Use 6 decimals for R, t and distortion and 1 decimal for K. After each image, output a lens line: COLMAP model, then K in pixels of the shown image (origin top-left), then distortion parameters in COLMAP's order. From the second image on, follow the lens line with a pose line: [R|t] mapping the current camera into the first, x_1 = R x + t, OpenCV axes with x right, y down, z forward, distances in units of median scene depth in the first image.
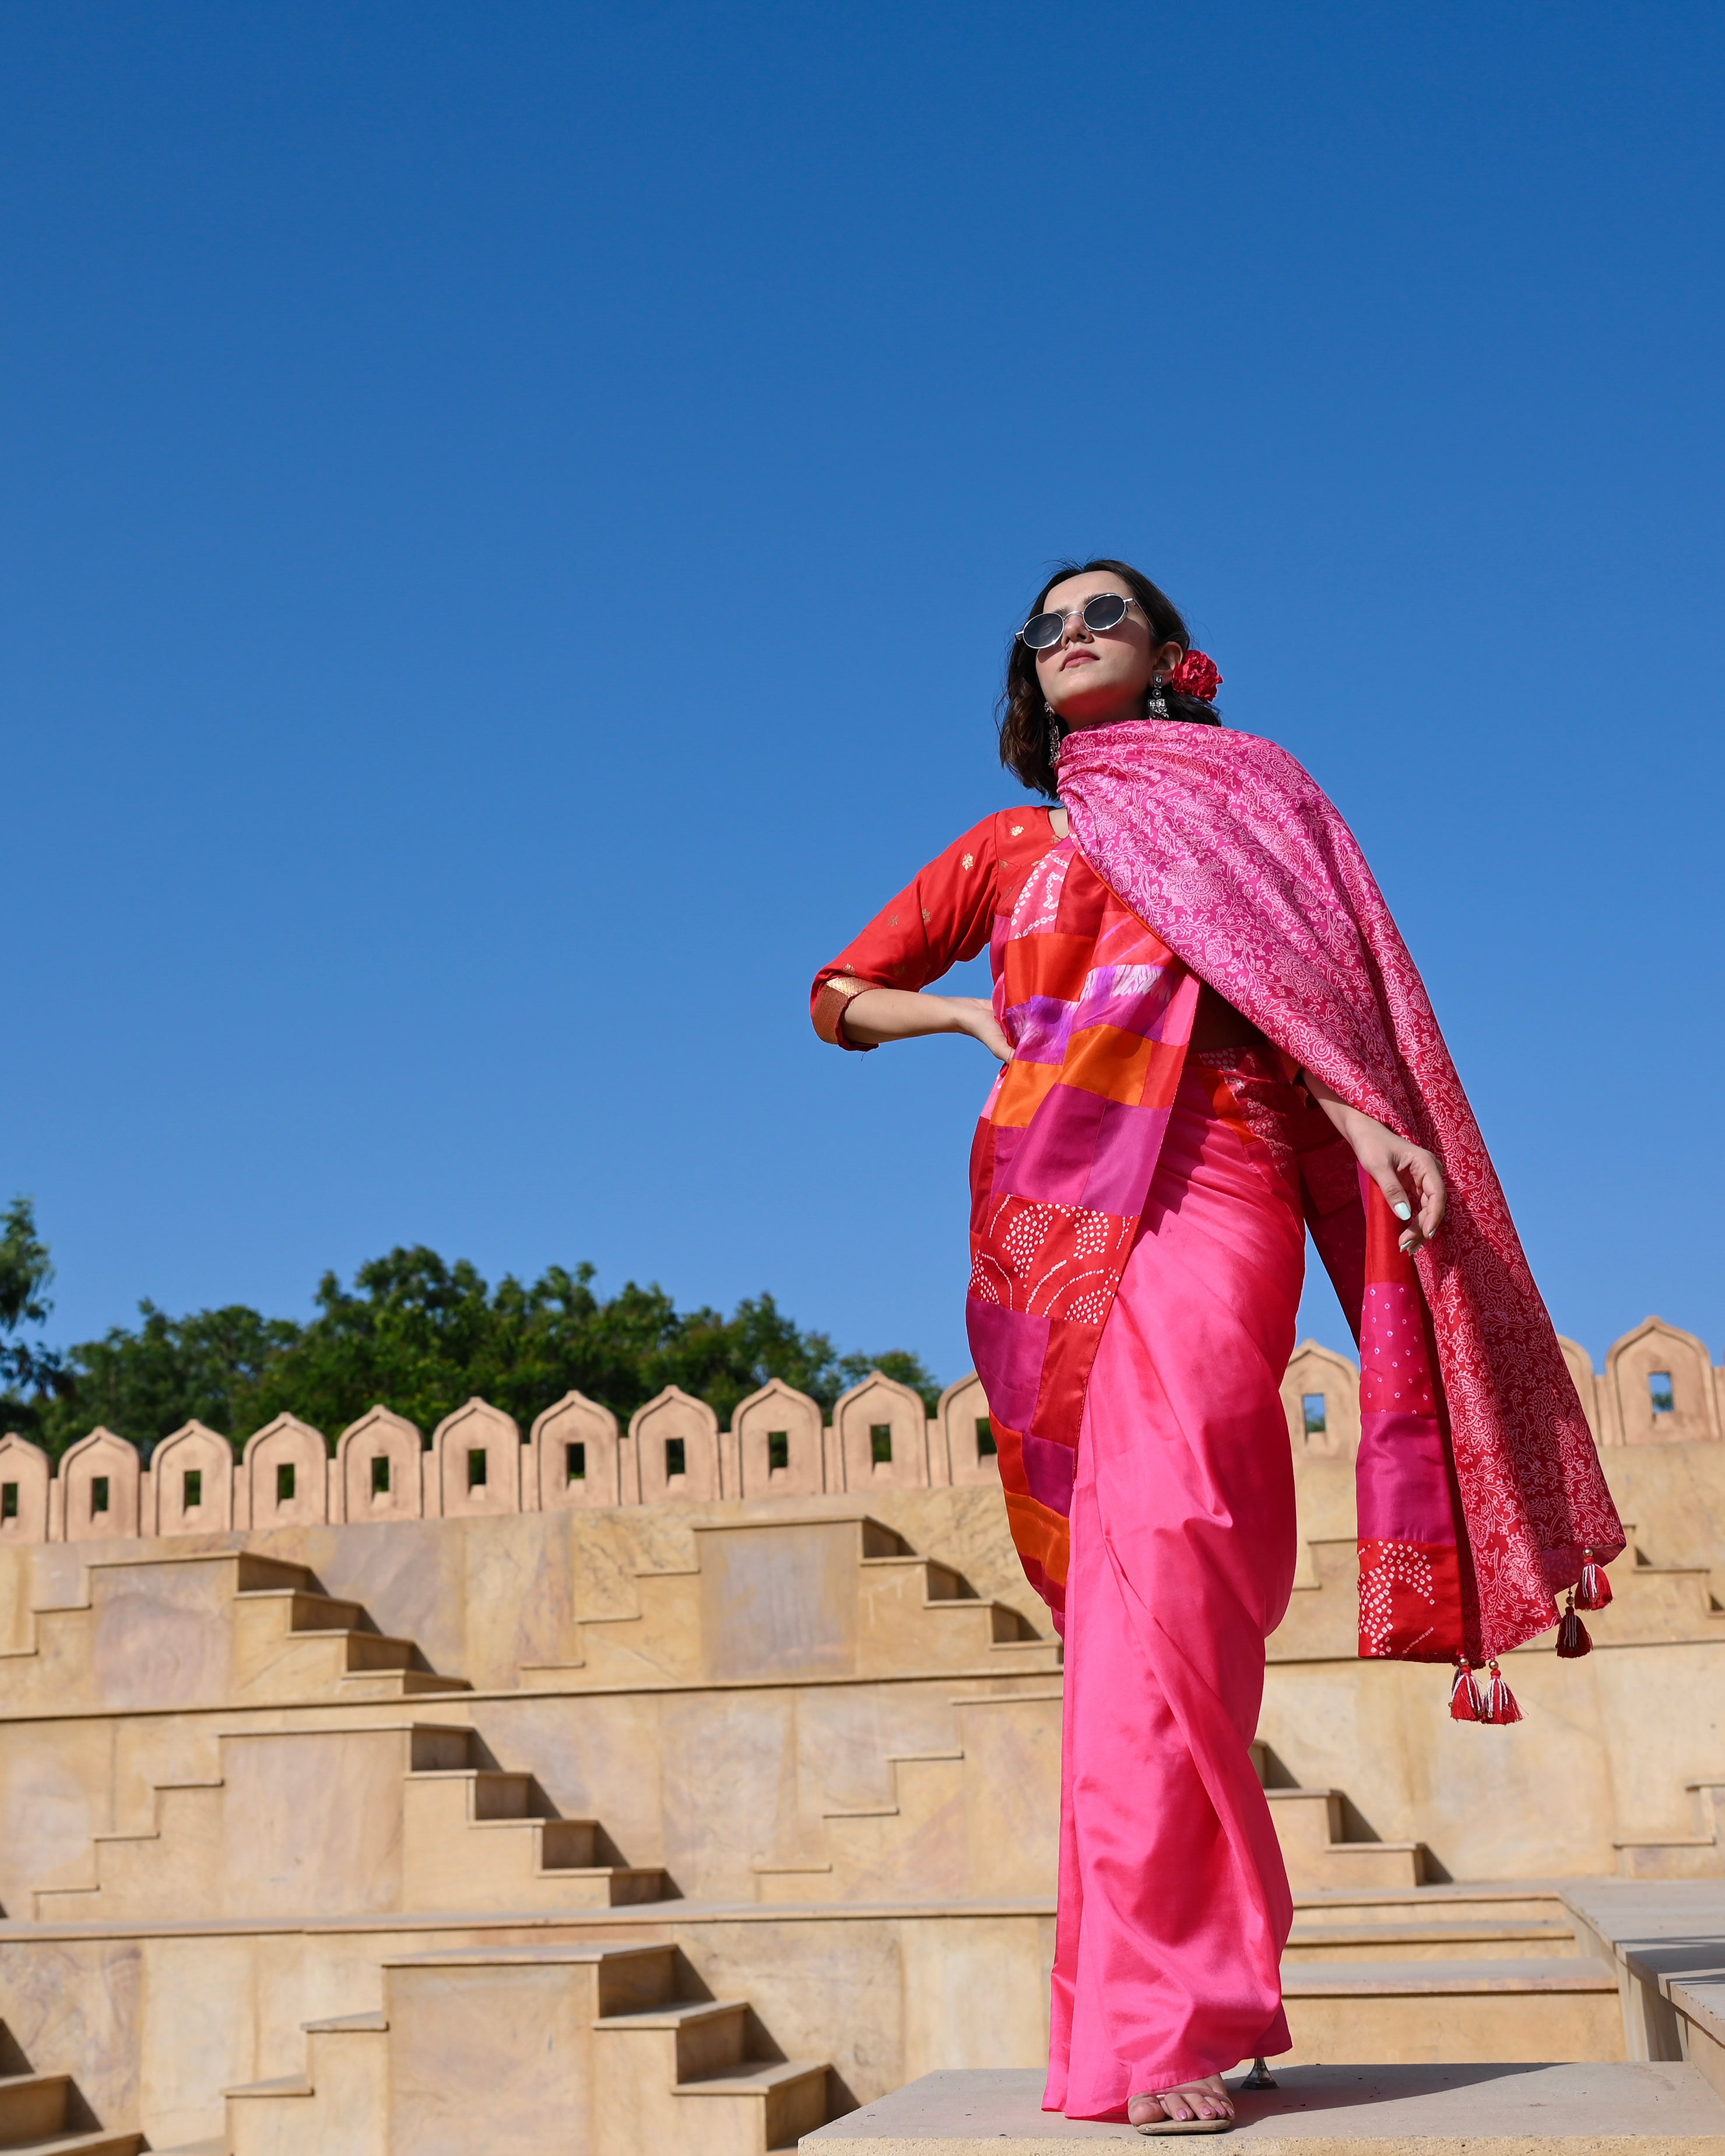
lens RADIAL K [[2960.2, 0, 862.5], [0, 2960.2, 1078.0], [0, 0, 1]] dist [0.011186, 0.036343]
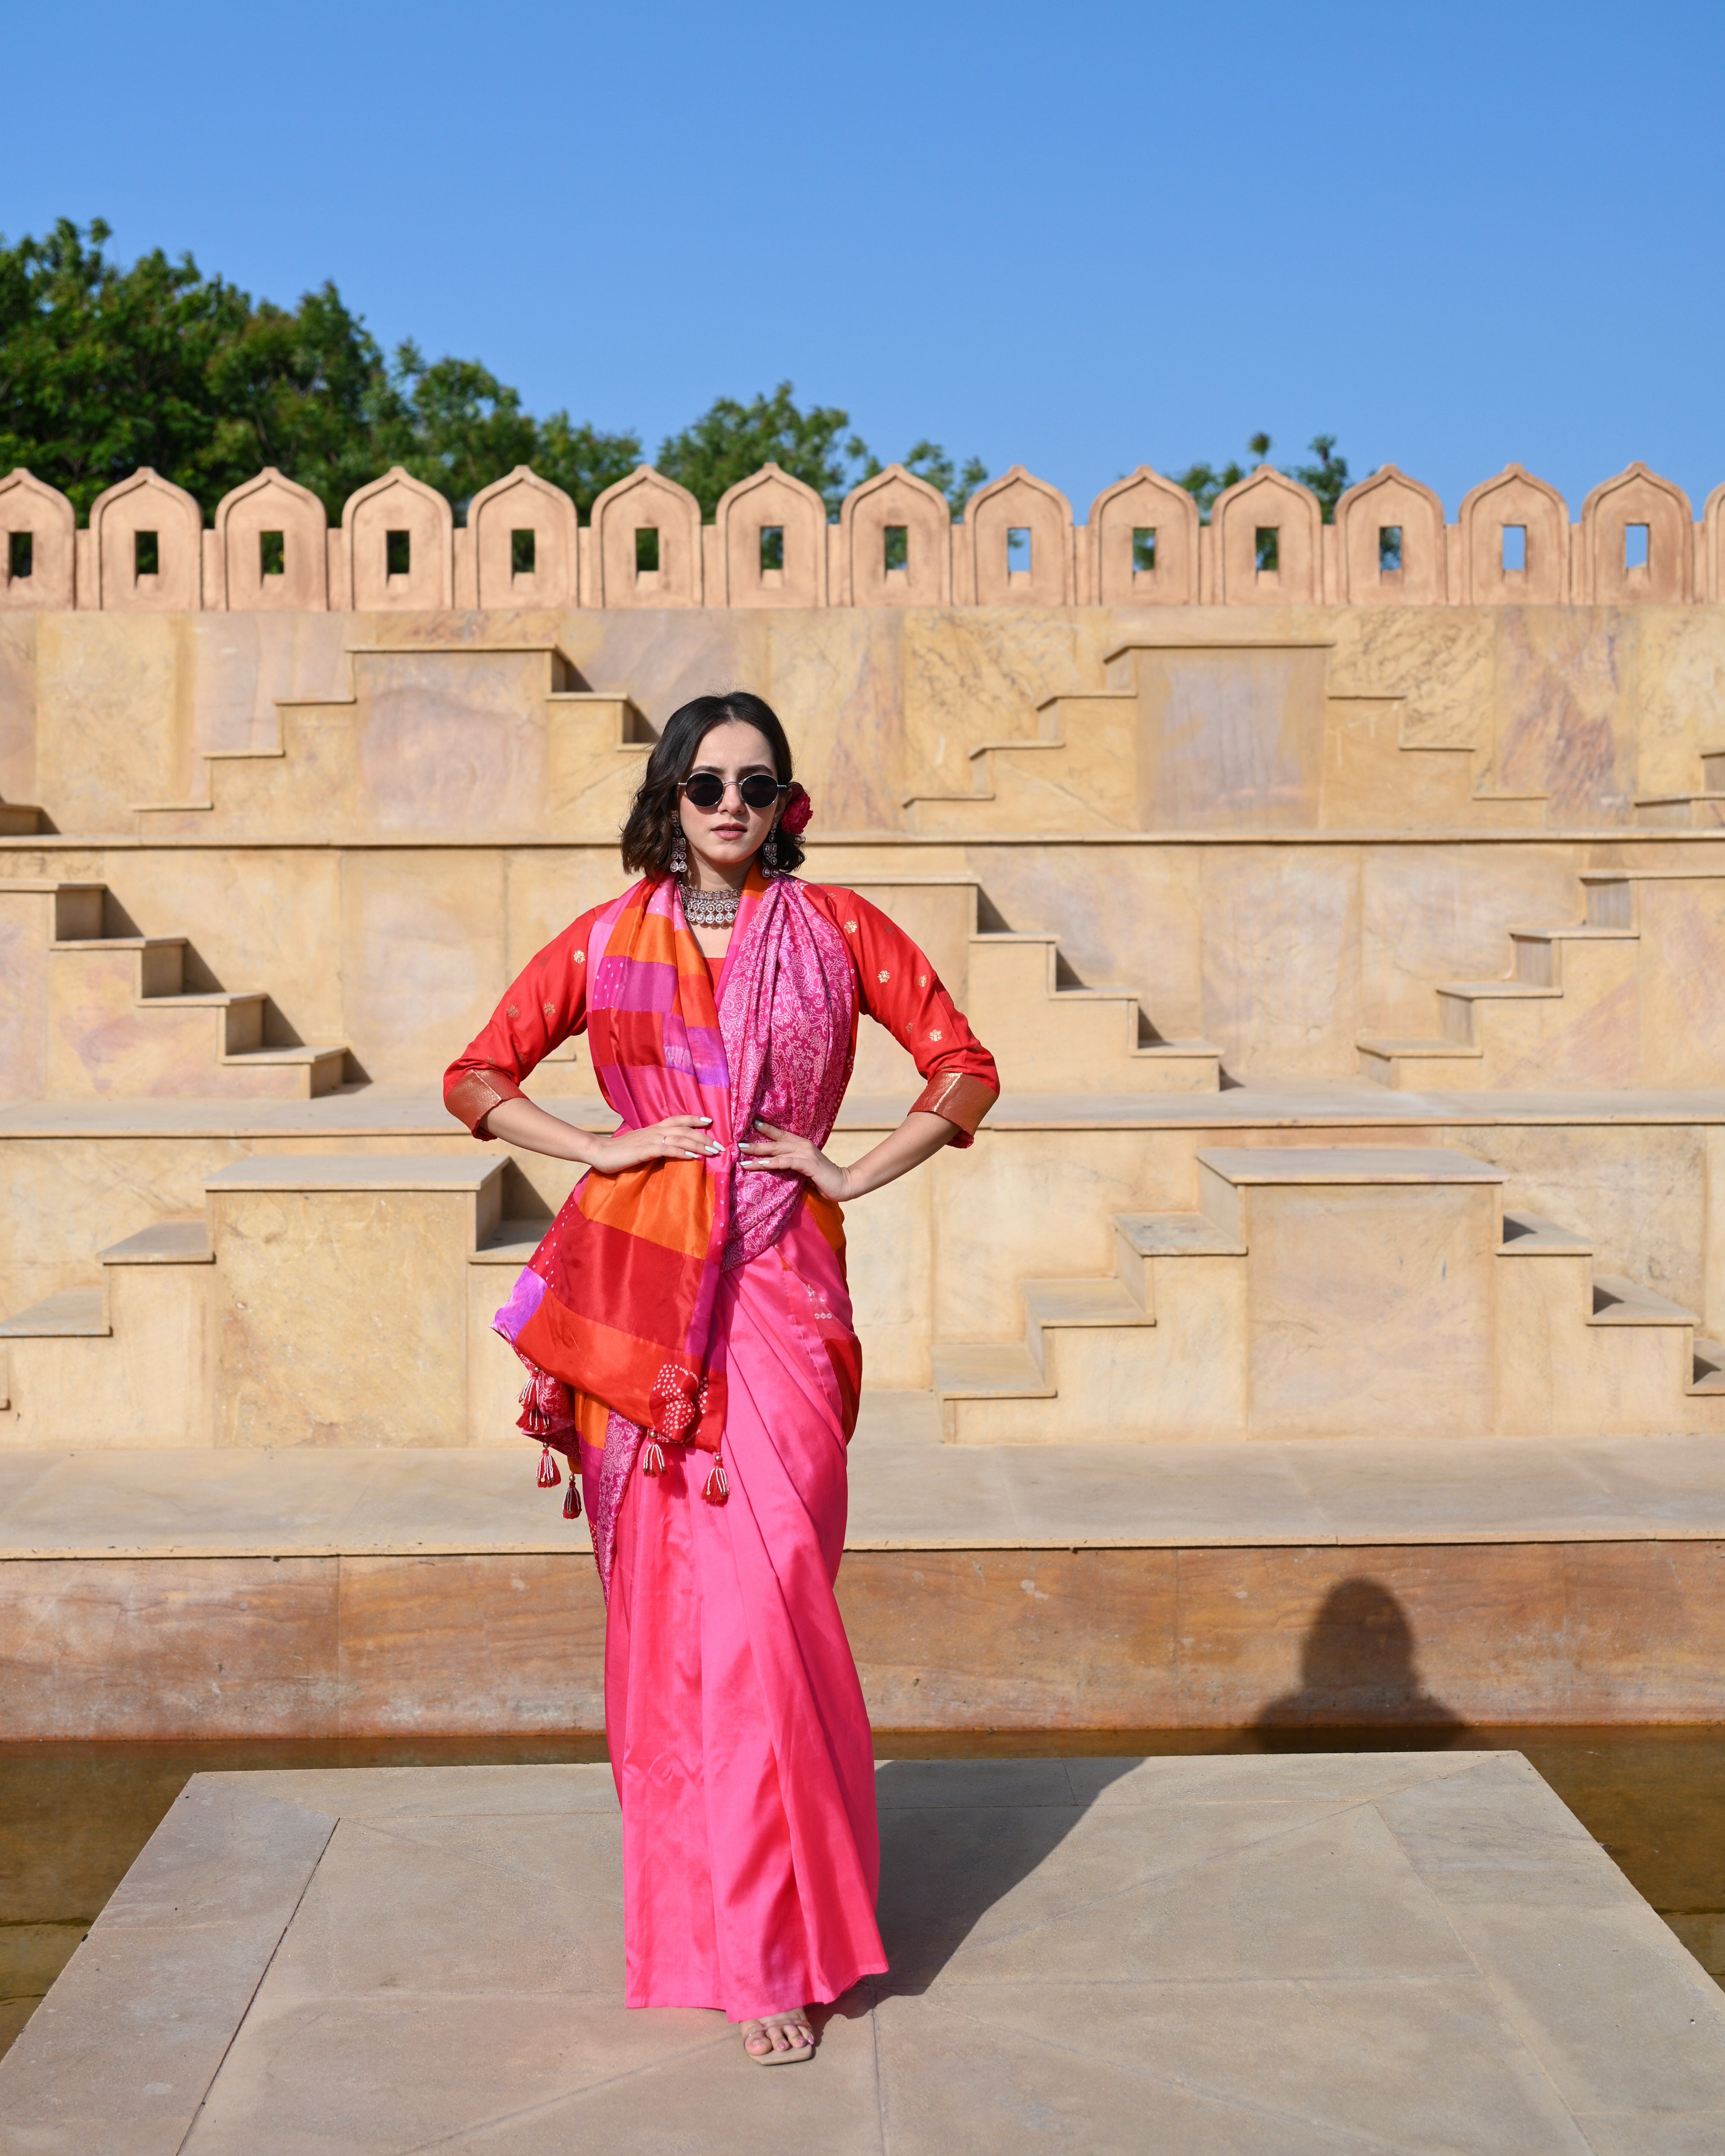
lens RADIAL K [[3298.7, 0, 800.8], [0, 3298.7, 911.3], [0, 0, 1]] dist [0.023234, 0.074043]
pose [[0.956530, 0.019067, 0.291011, -0.409452], [-0.095556, 0.963267, 0.250971, -0.002984], [-0.275536, -0.267869, 0.923215, 0.126687]]
